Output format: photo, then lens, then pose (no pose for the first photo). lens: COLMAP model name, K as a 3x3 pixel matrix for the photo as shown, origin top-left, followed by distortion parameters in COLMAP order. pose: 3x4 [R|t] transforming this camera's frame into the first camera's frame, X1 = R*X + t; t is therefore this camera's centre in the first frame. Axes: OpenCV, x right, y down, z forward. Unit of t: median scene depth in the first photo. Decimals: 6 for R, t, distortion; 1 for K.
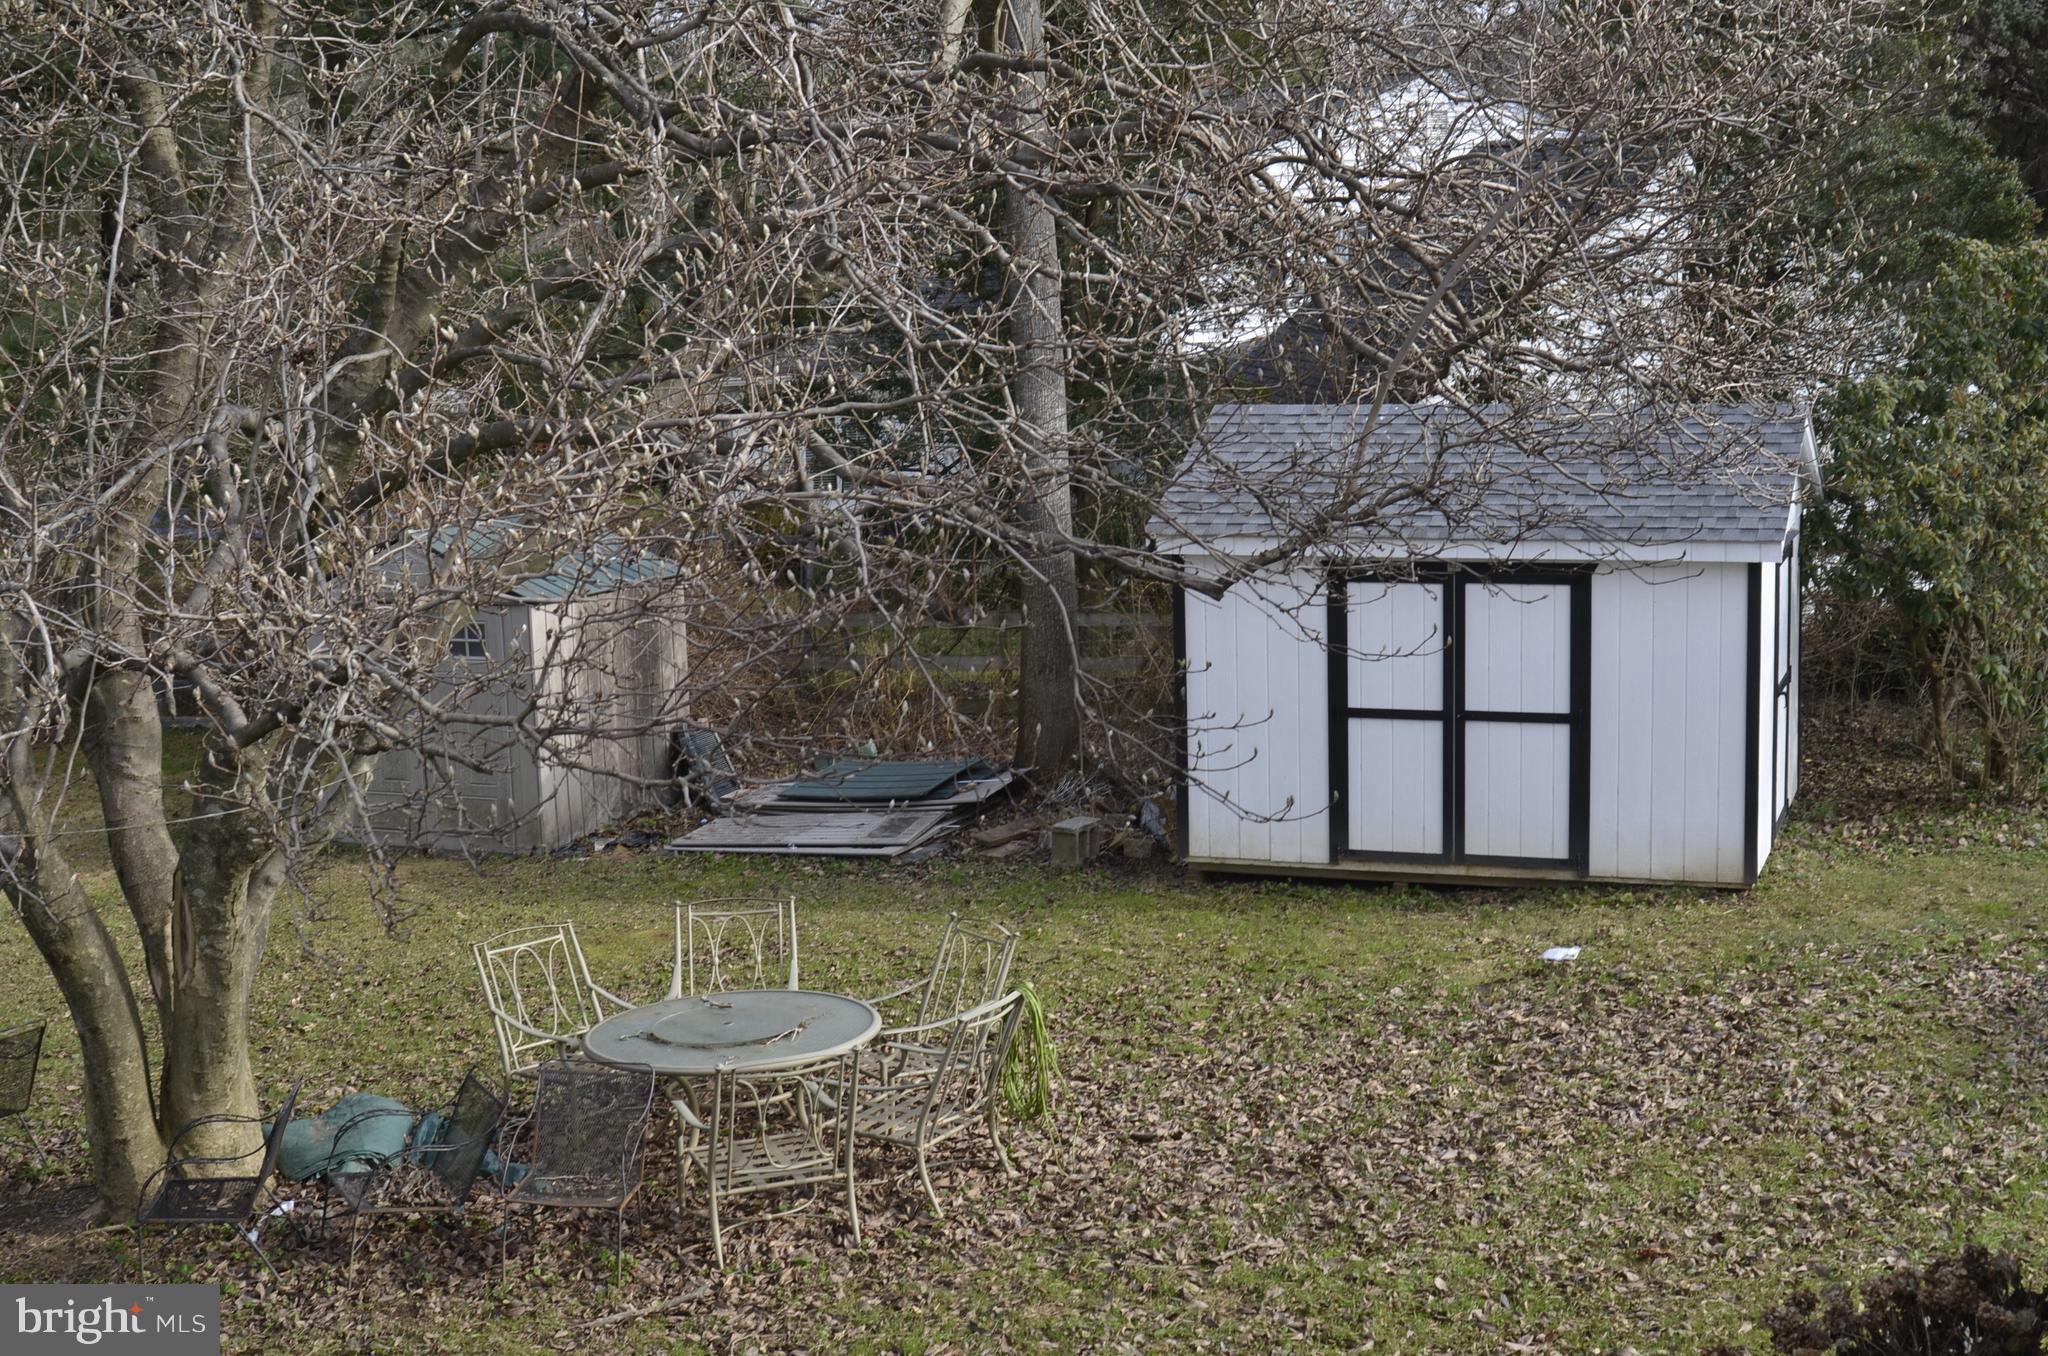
lens RADIAL K [[2774.9, 0, 1024.8], [0, 2774.9, 678.3], [0, 0, 1]] dist [-0.088725, 0.000000]
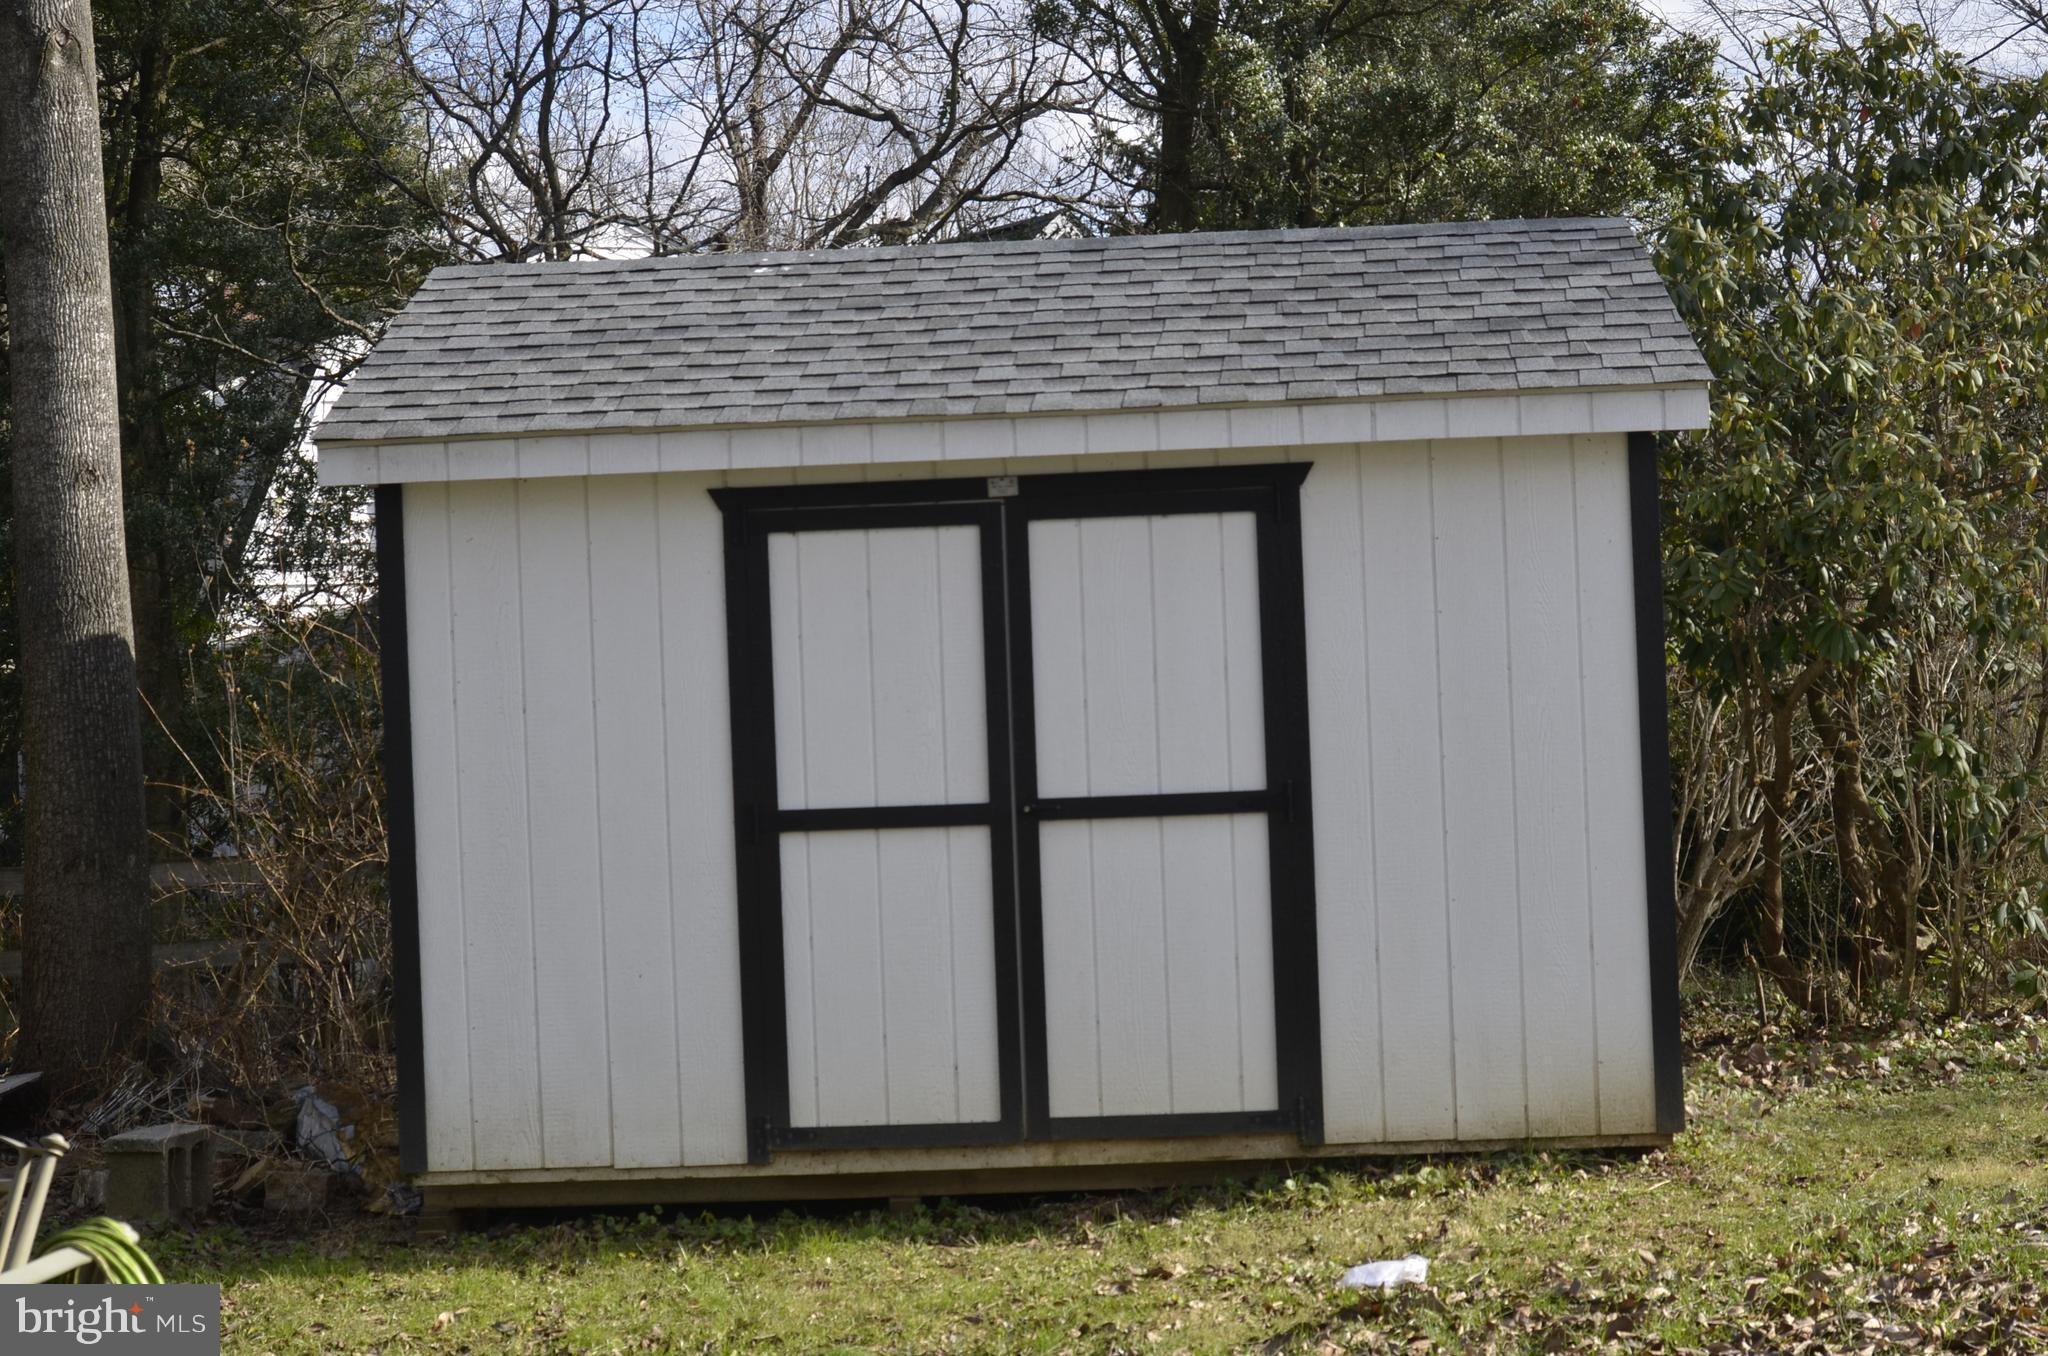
lens RADIAL K [[3368.6, 0, 1023.0], [0, 3368.6, 677.5], [0, 0, 1]] dist [0.008226, 0.000000]
pose [[0.958098, -0.013087, 0.286141, -0.003138], [0.057849, 0.987212, -0.148548, 0.074529], [-0.280538, 0.158876, 0.946603, 0.466969]]
